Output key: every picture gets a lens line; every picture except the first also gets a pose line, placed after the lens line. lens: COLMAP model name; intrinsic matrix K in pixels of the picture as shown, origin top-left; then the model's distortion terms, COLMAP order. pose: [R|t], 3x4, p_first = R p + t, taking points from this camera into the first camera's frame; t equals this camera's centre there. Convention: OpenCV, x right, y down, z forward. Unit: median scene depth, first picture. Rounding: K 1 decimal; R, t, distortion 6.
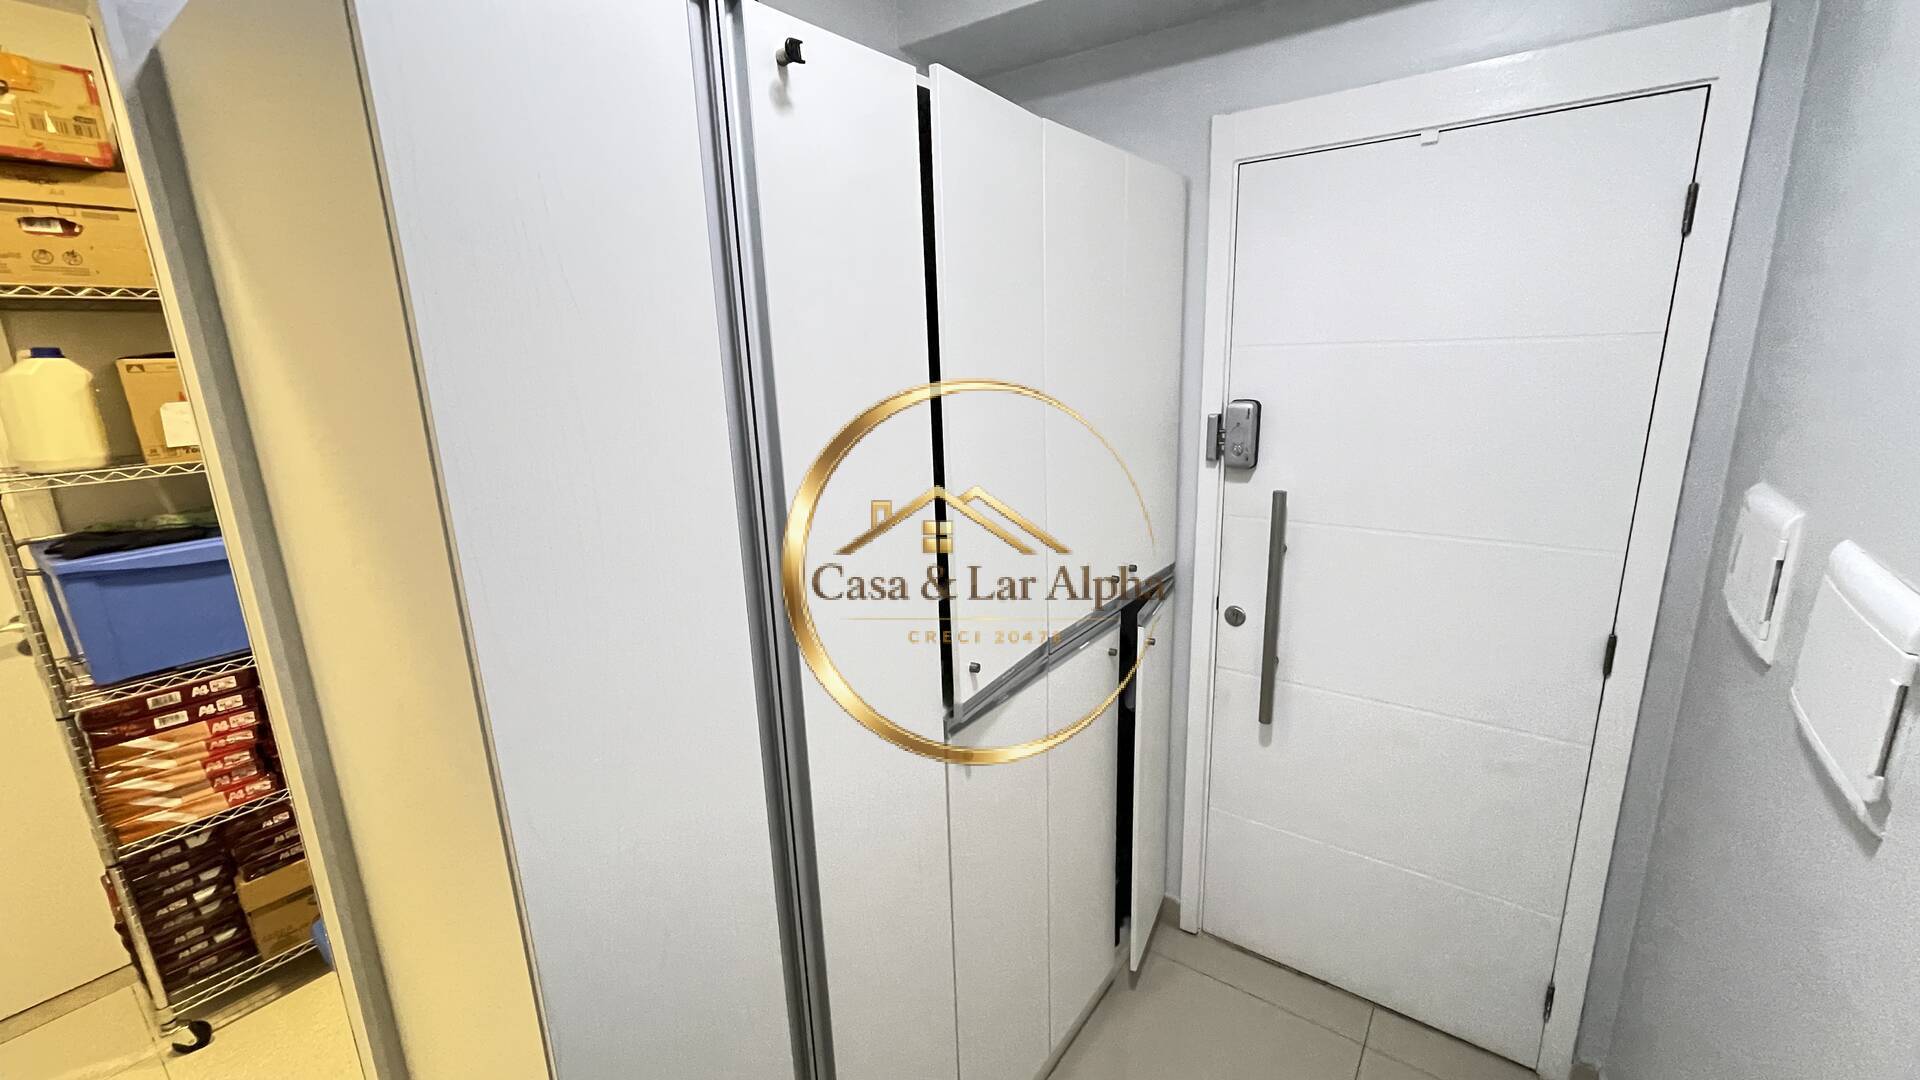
lens RADIAL K [[775.8, 0, 958.7], [0, 775.8, 539.5], [0, 0, 1]] dist [0.000850, 0.000850]
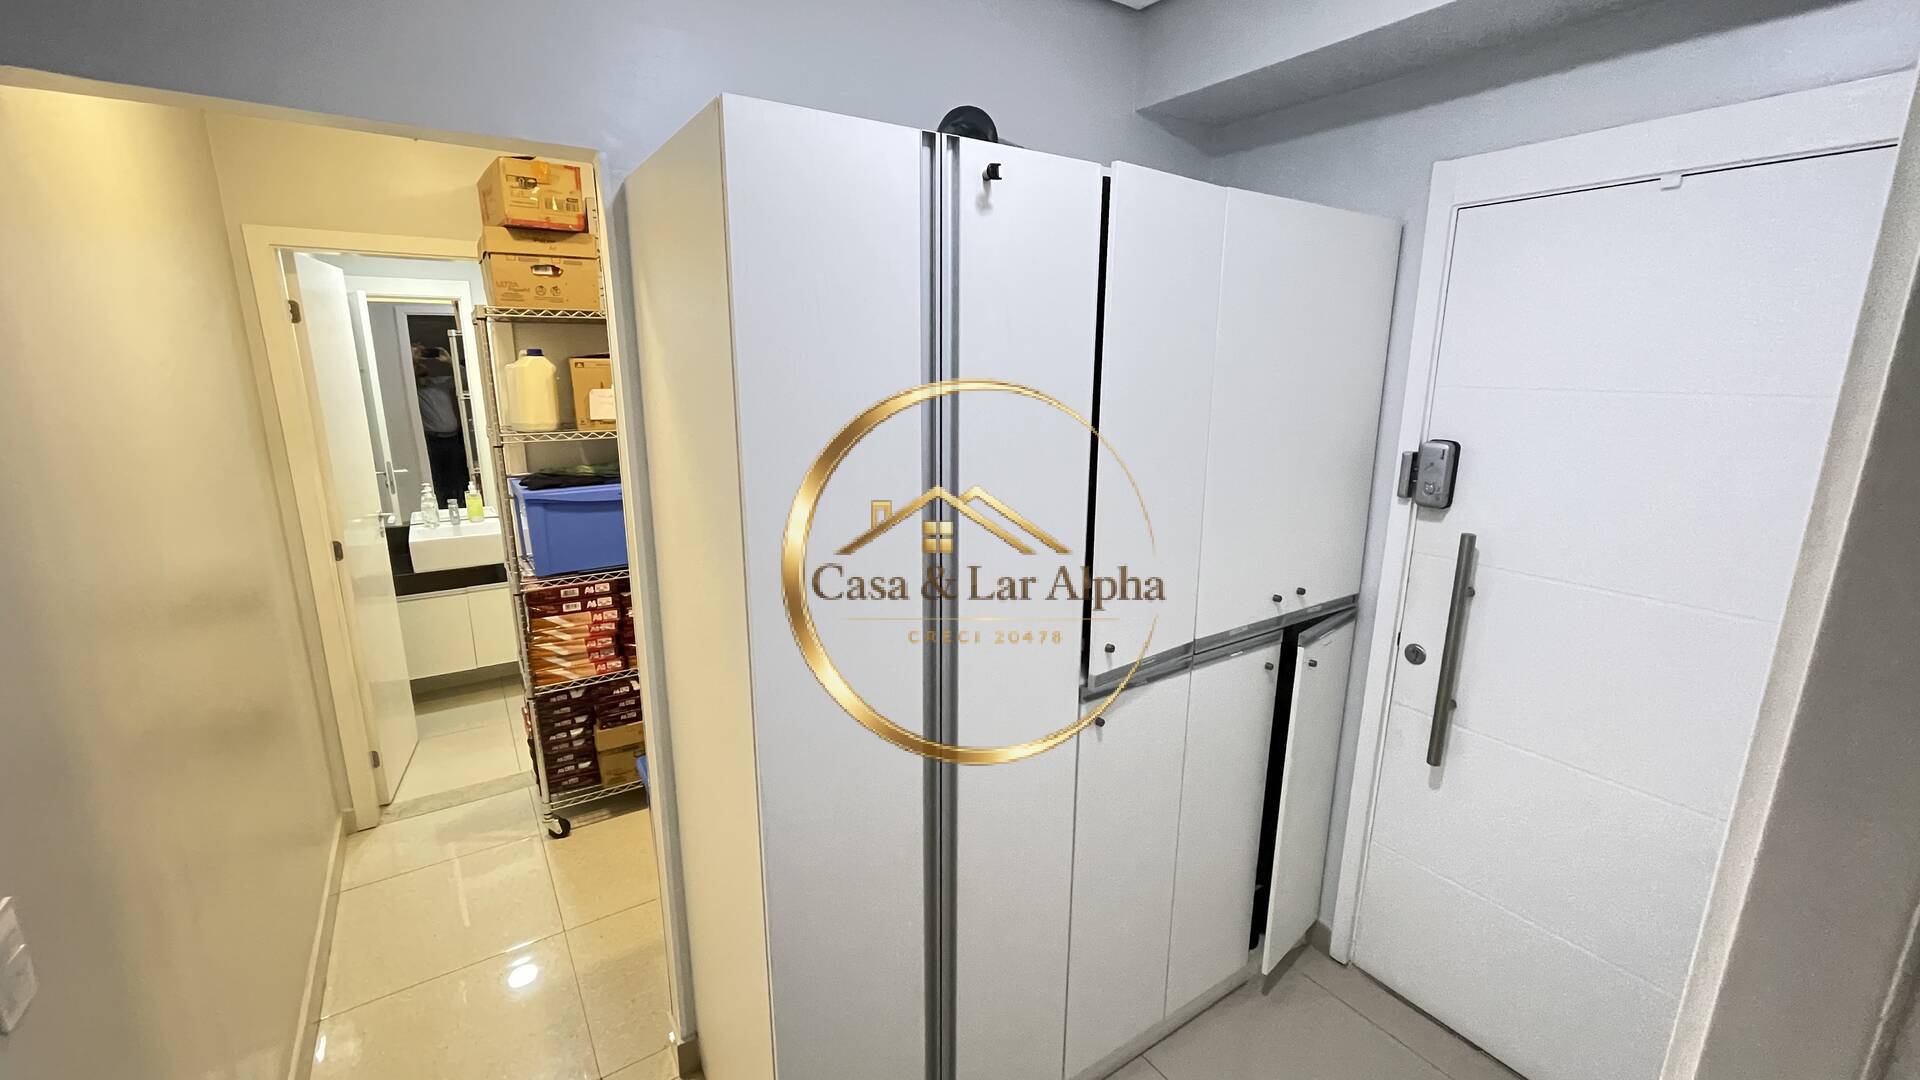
lens RADIAL K [[775.8, 0, 960.8], [0, 775.8, 541.9], [0, 0, 1]] dist [0.000850, 0.000850]
pose [[0.942317, 0.113254, -0.314979, 0.112182], [-0.113746, 0.993366, 0.016884, 0.004986], [0.314801, 0.019917, 0.948949, -0.147832]]
